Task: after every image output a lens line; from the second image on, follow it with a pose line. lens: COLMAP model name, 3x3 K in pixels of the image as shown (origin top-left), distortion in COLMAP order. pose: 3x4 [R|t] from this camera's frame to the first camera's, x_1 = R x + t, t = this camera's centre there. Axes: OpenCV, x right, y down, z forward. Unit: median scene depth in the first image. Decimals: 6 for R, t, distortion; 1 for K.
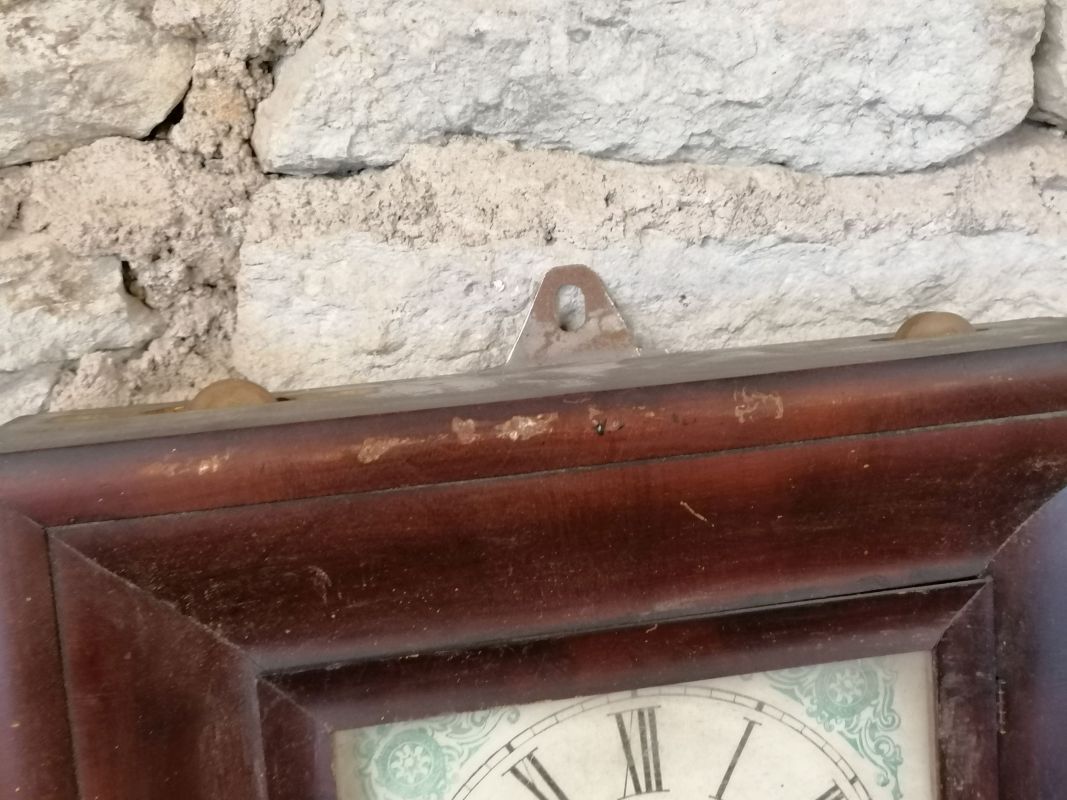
lens RADIAL K [[1196.9, 0, 533.5], [0, 1196.9, 400.0], [0, 0, 1]] dist [0.024599, 0.011847]
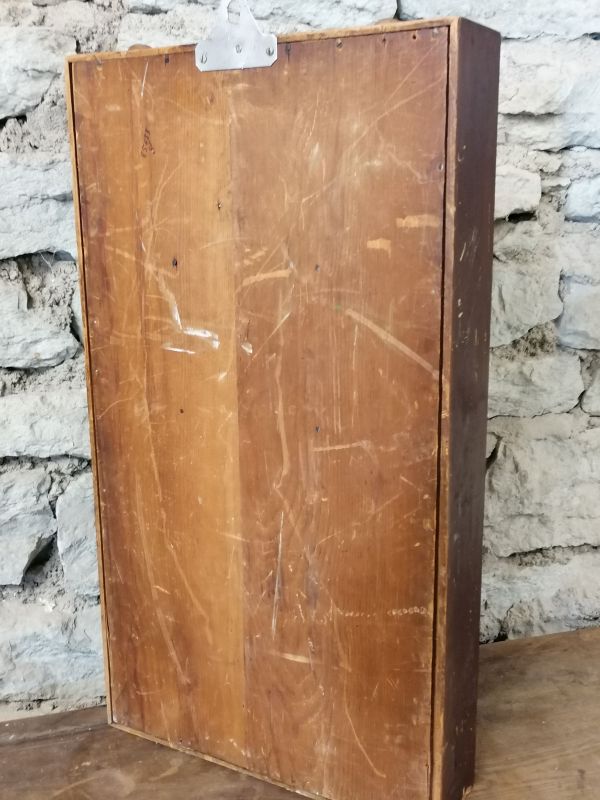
lens RADIAL K [[896.6, 0, 299.3], [0, 896.6, 404.5], [0, 0, 1]] dist [0.026227, 0.010374]
pose [[0.999372, 0.014705, 0.032229, 0.152930], [-0.012837, 0.998268, -0.057421, 0.959223], [-0.033017, 0.056971, 0.997830, -1.251949]]
